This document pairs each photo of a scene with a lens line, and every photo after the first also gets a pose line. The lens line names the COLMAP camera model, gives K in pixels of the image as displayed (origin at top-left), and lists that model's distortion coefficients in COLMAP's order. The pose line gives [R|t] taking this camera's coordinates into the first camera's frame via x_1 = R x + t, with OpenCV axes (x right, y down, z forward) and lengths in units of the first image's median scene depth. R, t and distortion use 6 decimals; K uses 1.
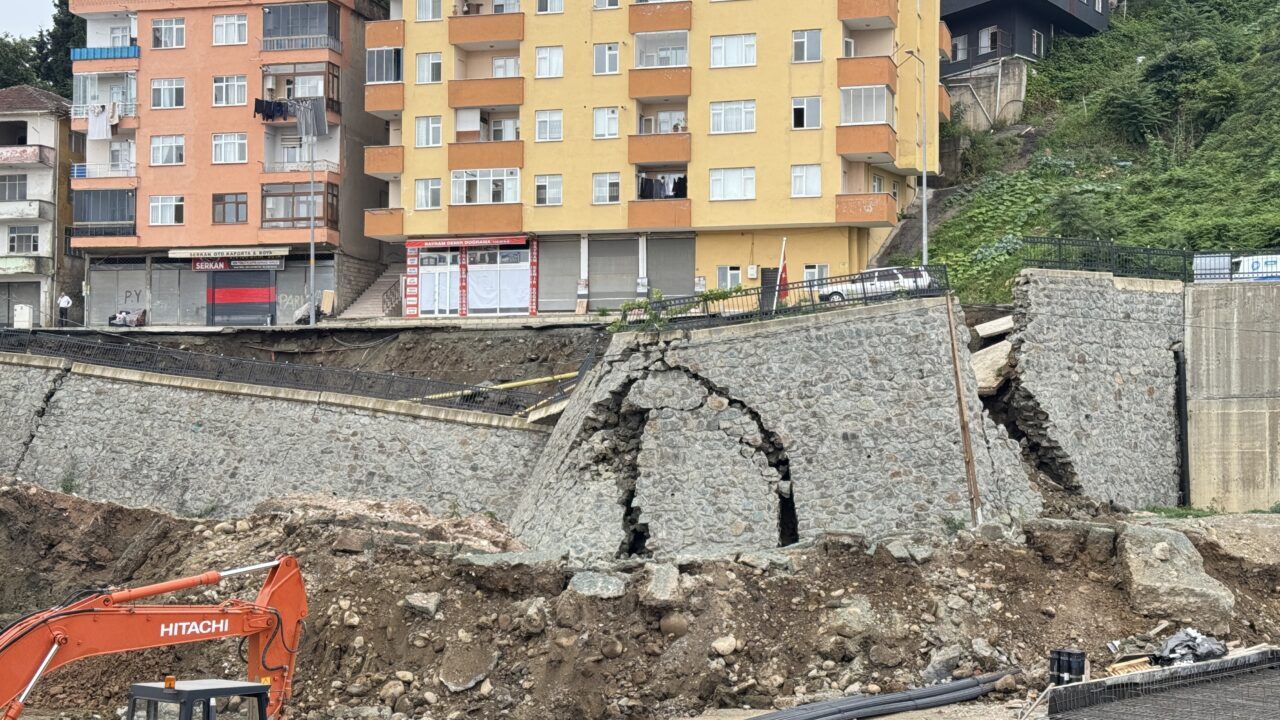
lens RADIAL K [[1755.2, 0, 657.3], [0, 1755.2, 380.4], [0, 0, 1]] dist [0.193178, -0.297591]
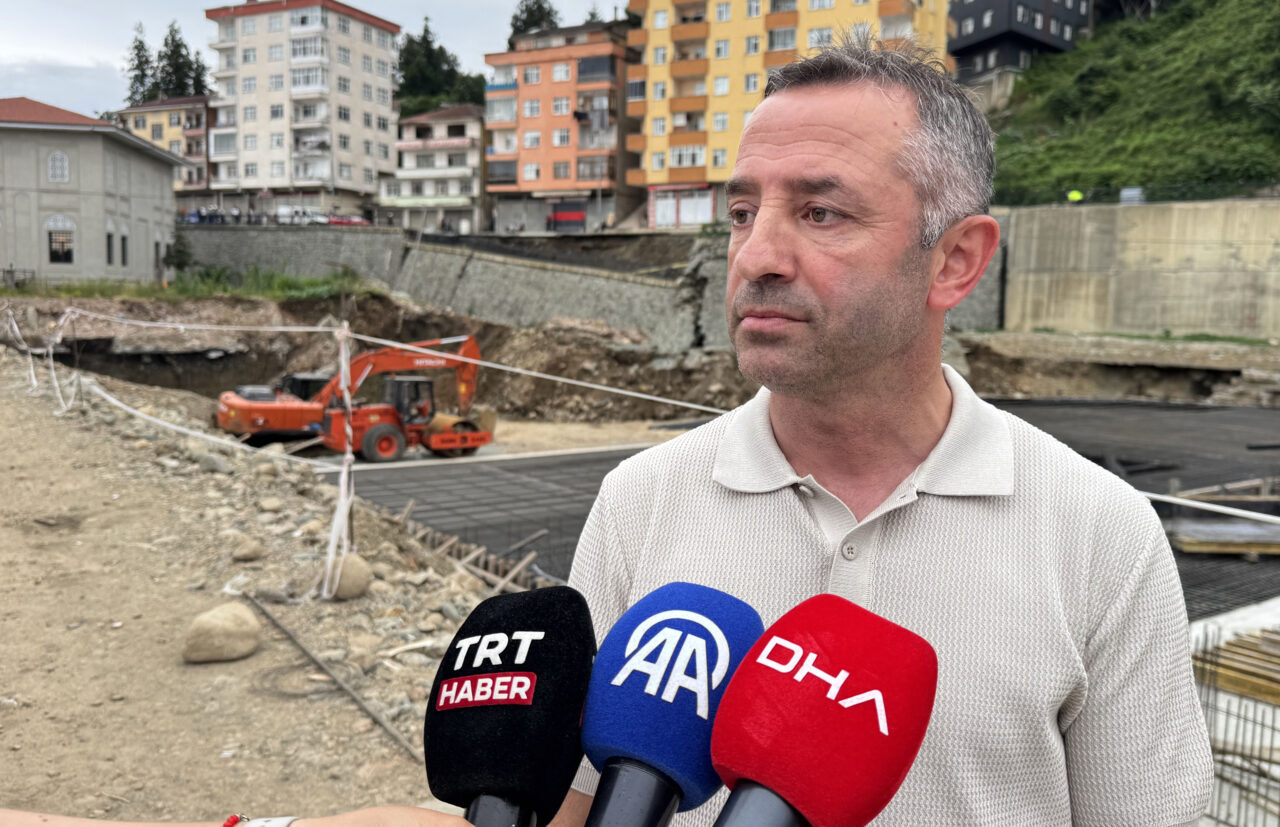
lens RADIAL K [[1070.1, 0, 686.4], [0, 1070.1, 402.8], [0, 0, 1]] dist [0.195247, -0.385687]
pose [[0.979076, 0.029629, -0.201324, 0.137352], [-0.003054, 0.991371, 0.131048, -0.001227], [0.203470, -0.127691, 0.970719, -0.139673]]
